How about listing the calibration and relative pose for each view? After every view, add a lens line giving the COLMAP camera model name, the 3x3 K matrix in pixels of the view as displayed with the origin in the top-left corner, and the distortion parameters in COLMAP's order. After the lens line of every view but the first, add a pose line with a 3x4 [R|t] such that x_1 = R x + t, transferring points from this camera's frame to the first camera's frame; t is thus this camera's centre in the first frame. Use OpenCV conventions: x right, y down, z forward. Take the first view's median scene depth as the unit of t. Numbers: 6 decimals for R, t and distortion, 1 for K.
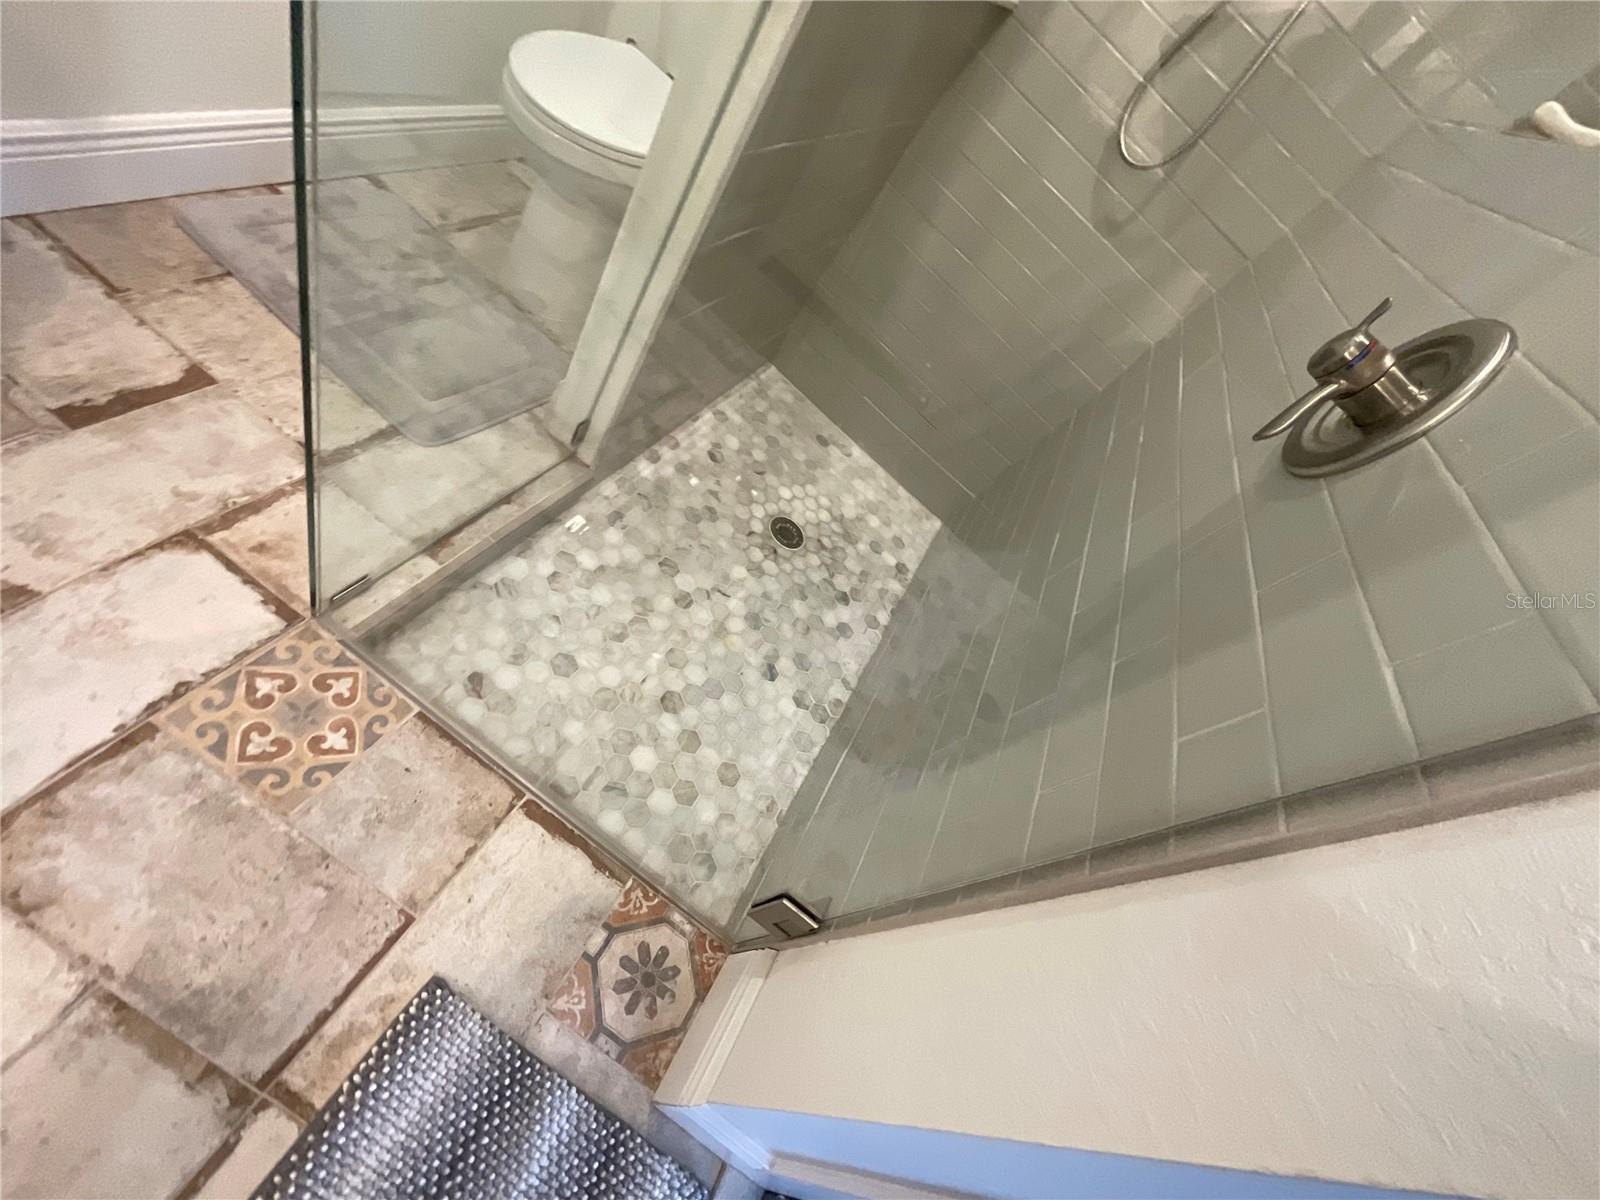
lens RADIAL K [[646.3, 0, 795.9], [0, 646.3, 603.1], [0, 0, 1]] dist [-0.006213, -0.000101]
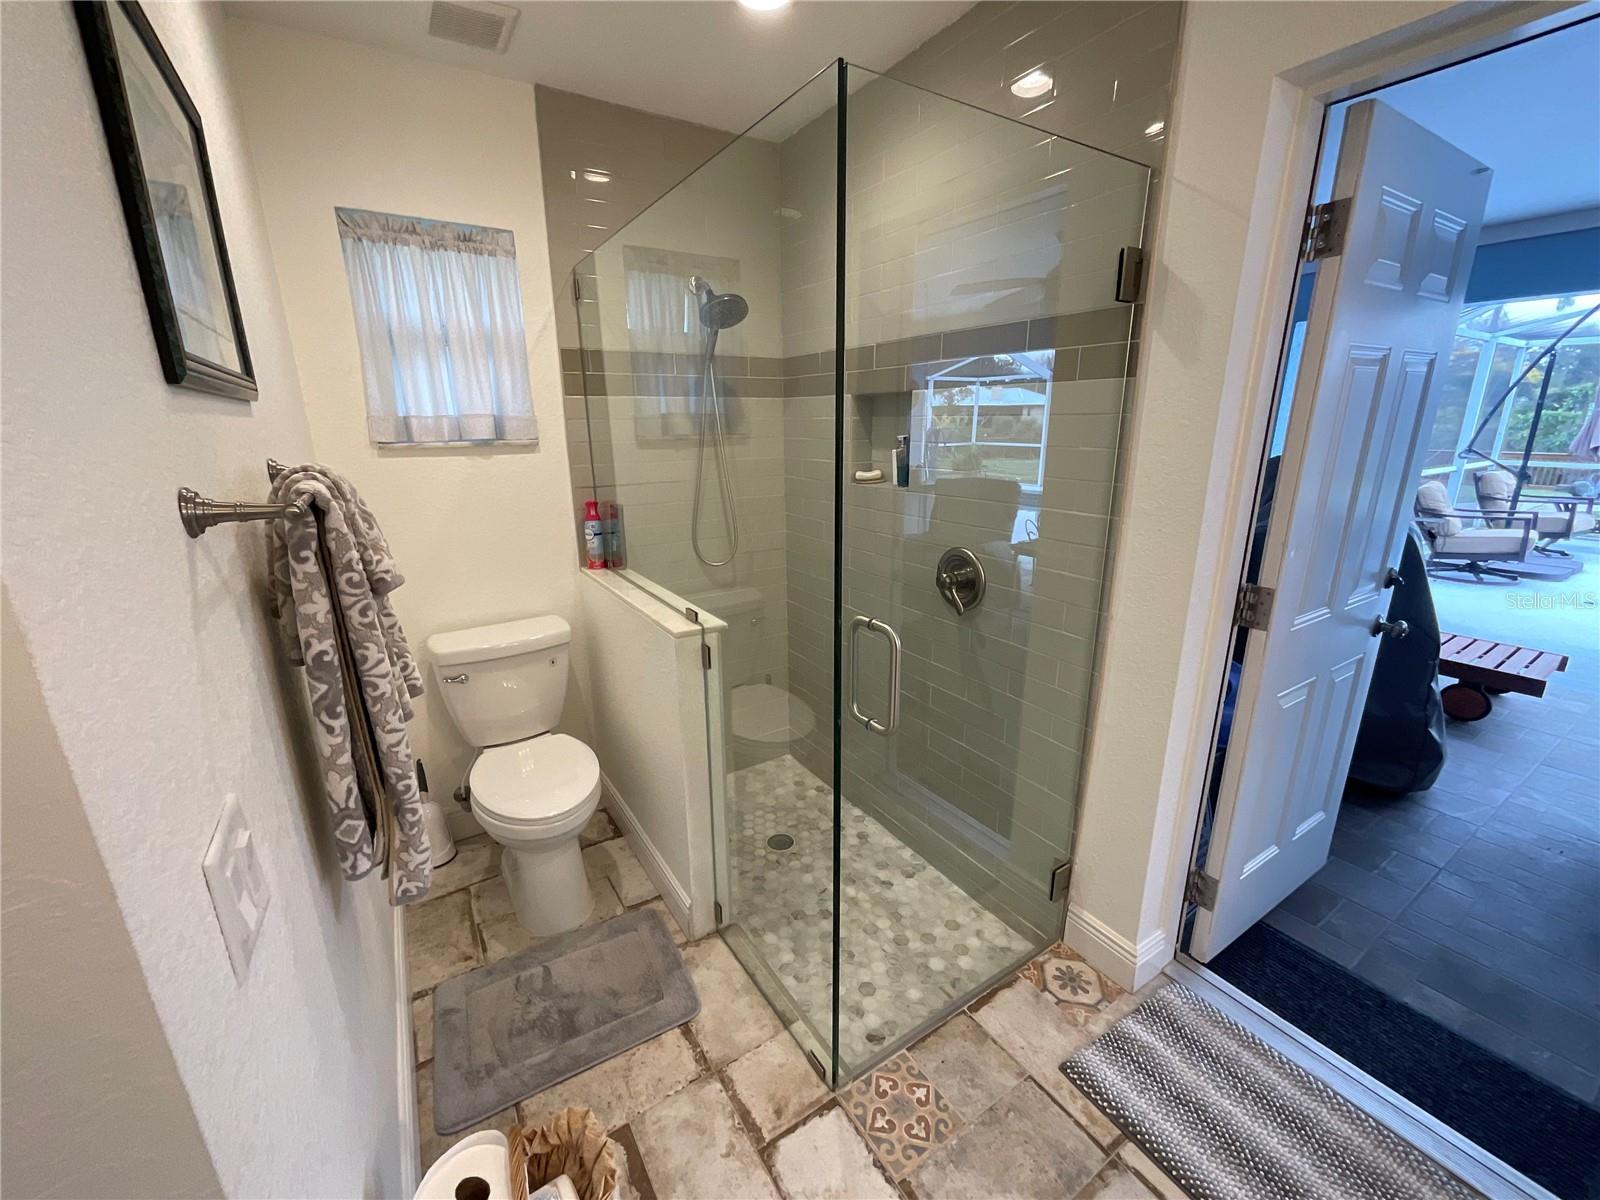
lens RADIAL K [[648.7, 0, 800.0], [0, 648.7, 600.0], [0, 0, 1]] dist [0.038988, -0.000020]
pose [[0.413732, -0.698899, 0.583408, -0.920917], [0.860818, 0.508912, -0.000806, -0.681817], [-0.296340, 0.502542, 0.812179, -0.917484]]
